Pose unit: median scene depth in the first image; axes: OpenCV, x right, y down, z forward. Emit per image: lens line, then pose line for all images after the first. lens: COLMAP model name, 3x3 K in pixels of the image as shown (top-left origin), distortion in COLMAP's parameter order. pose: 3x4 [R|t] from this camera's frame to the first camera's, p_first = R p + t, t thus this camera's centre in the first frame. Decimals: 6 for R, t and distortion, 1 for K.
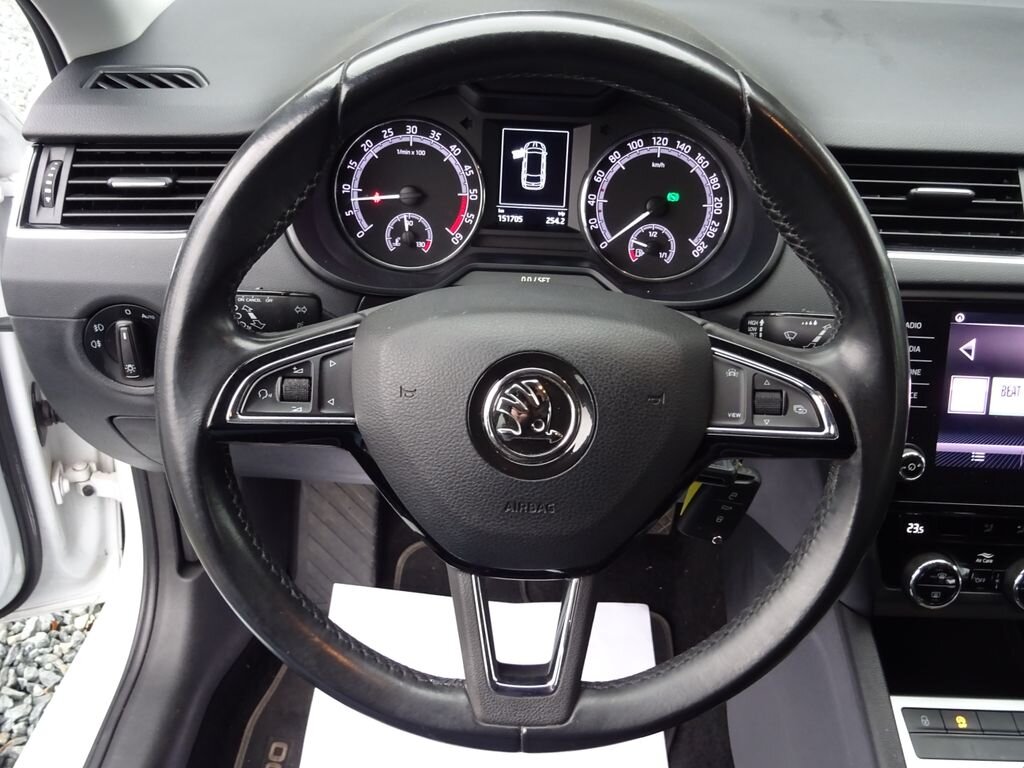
lens RADIAL K [[924.9, 0, 511.1], [0, 924.9, 389.1], [0, 0, 1]] dist [-0.013804, -0.014096]
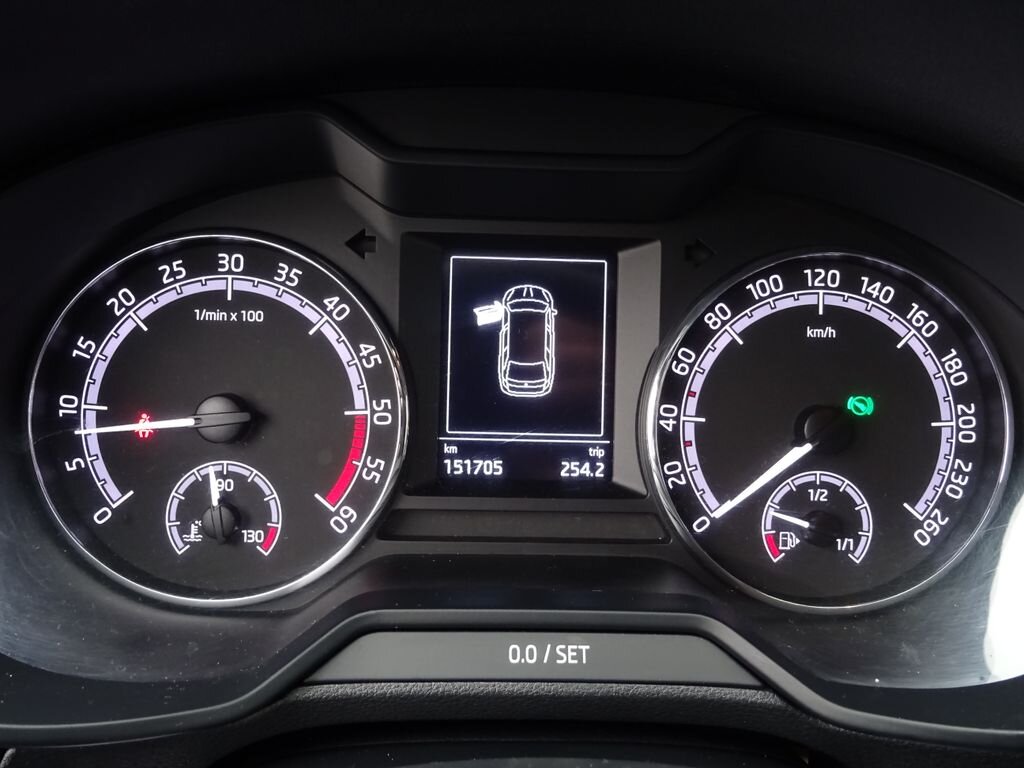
lens RADIAL K [[924.9, 0, 511.6], [0, 924.9, 393.6], [0, 0, 1]] dist [-0.013804, -0.014096]
pose [[0.999535, -0.023958, 0.018839, 0.009444], [0.027380, 0.977374, -0.209737, -0.130948], [-0.013388, 0.210156, 0.977576, 0.596094]]
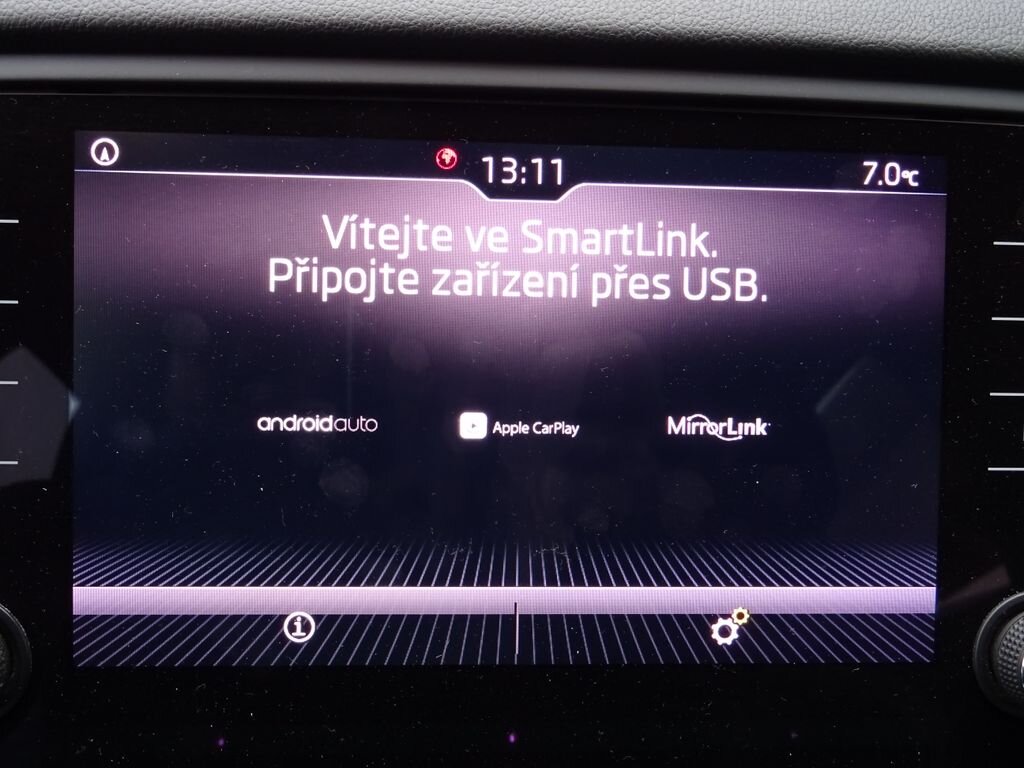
lens RADIAL K [[924.9, 0, 511.7], [0, 924.9, 384.6], [0, 0, 1]] dist [-0.013804, -0.014096]
pose [[0.998423, -0.029760, 0.047599, 0.538090], [0.038038, 0.982235, -0.183758, 0.050071], [-0.041285, 0.185279, 0.981818, 0.639818]]
